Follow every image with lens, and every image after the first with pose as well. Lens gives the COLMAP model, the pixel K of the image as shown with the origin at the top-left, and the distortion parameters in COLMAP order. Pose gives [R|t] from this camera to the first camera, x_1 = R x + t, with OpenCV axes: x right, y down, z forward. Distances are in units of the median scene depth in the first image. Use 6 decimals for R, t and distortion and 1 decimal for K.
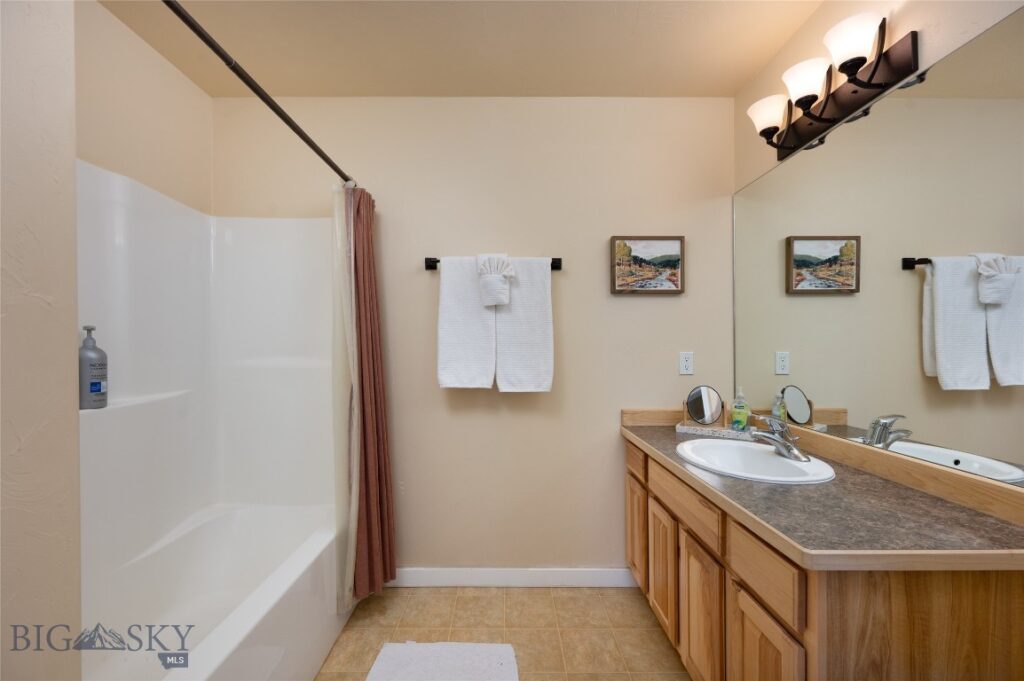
lens RADIAL K [[403.2, 0, 507.4], [0, 403.2, 344.9], [0, 0, 1]] dist [-0.007070, 0.000889]
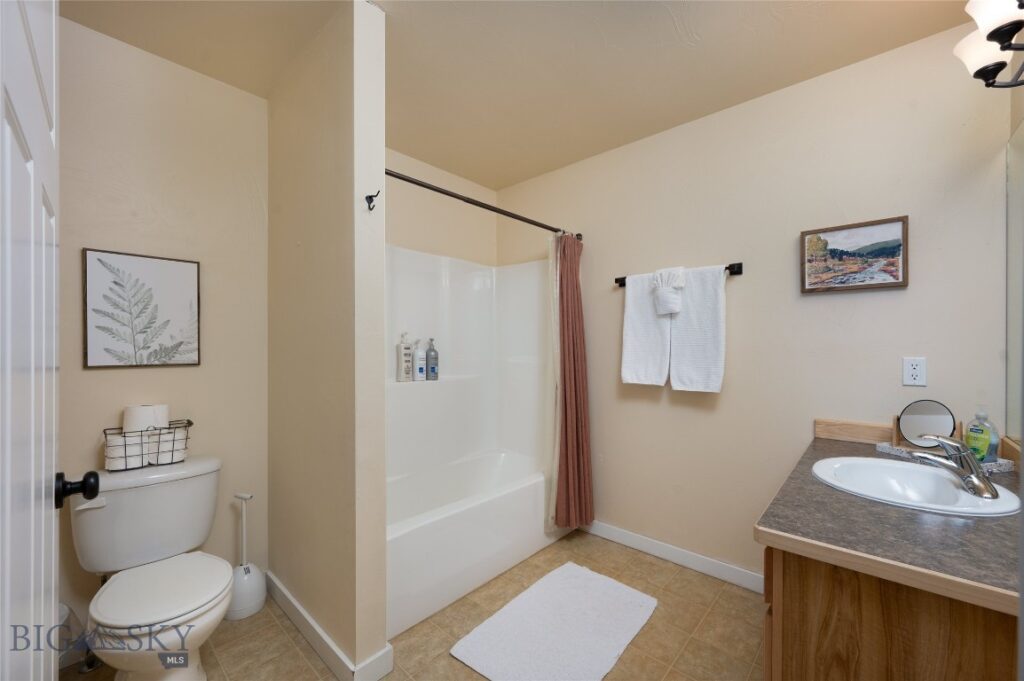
lens RADIAL K [[403.2, 0, 517.5], [0, 403.2, 347.8], [0, 0, 1]] dist [-0.007070, 0.000889]
pose [[0.745714, 0.001502, -0.666264, 0.435359], [-0.000472, 0.999998, 0.001727, -0.003366], [0.666266, -0.000973, 0.745714, -0.146174]]
